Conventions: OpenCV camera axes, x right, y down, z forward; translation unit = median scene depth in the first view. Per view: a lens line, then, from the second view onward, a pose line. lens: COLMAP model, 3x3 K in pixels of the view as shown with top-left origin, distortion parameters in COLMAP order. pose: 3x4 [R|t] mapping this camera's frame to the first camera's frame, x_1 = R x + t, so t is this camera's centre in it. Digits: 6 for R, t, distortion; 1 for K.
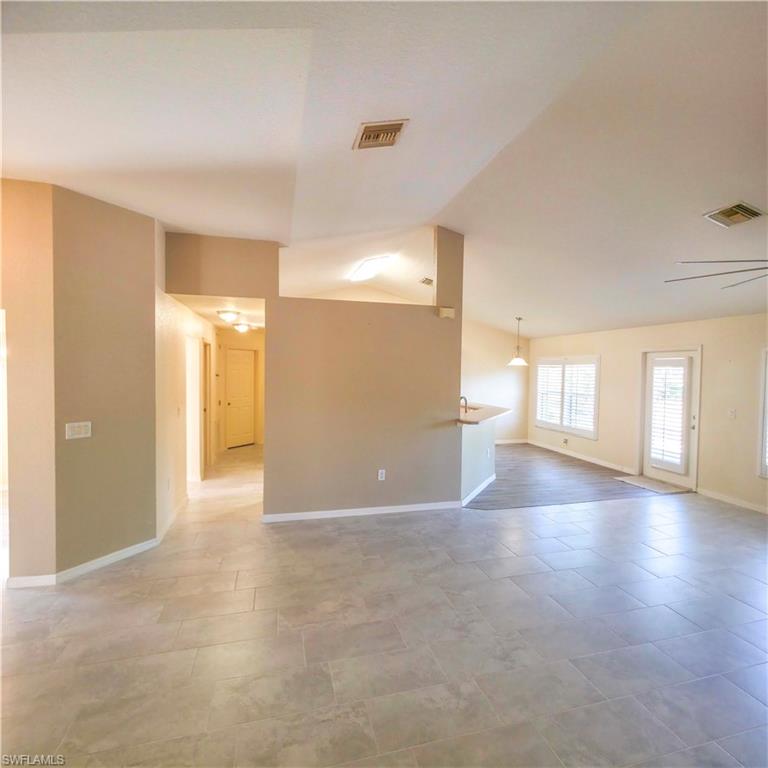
lens RADIAL K [[407.3, 0, 387.5], [0, 407.3, 380.4], [0, 0, 1]] dist [0.002034, 0.000641]
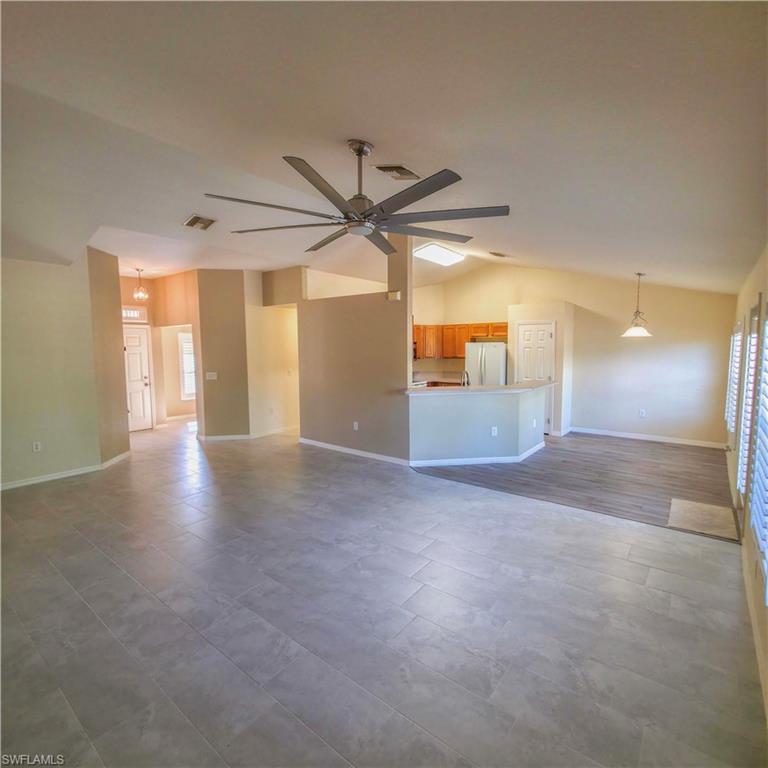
lens RADIAL K [[403.4, 0, 384.0], [0, 403.4, 384.0], [0, 0, 1]] dist [-0.003129, 0.000139]
pose [[0.598140, 0.058322, -0.799267, 0.878376], [-0.006910, 0.997687, 0.067629, 0.004657], [0.801362, -0.034929, 0.597159, 0.236702]]
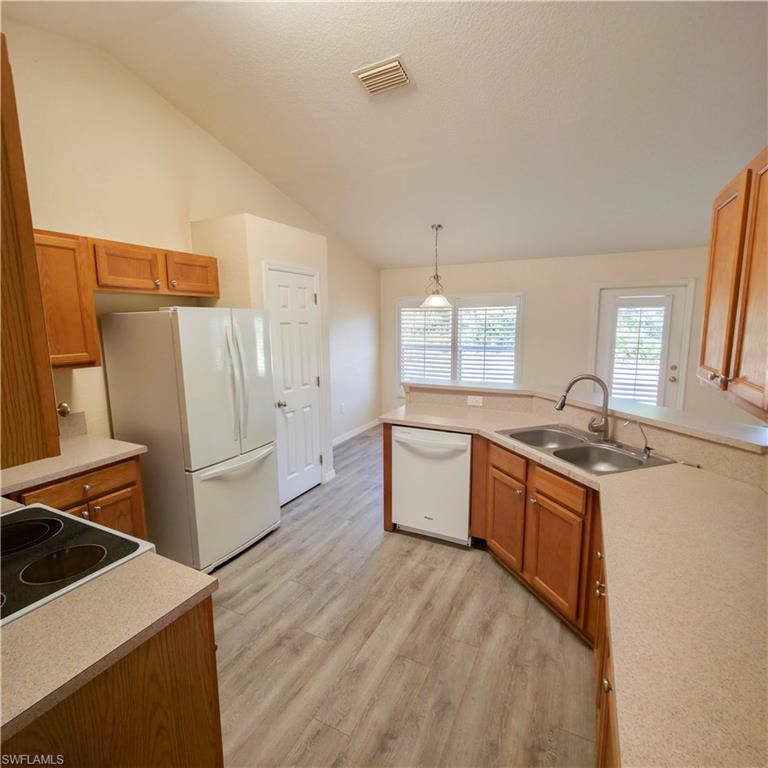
lens RADIAL K [[407.3, 0, 387.5], [0, 407.3, 380.4], [0, 0, 1]] dist [0.002034, 0.000641]
pose [[0.663027, -0.130240, 0.737179, -0.262084], [0.036518, 0.989204, 0.141922, -0.024196], [-0.747705, -0.067178, 0.660625, 0.884017]]
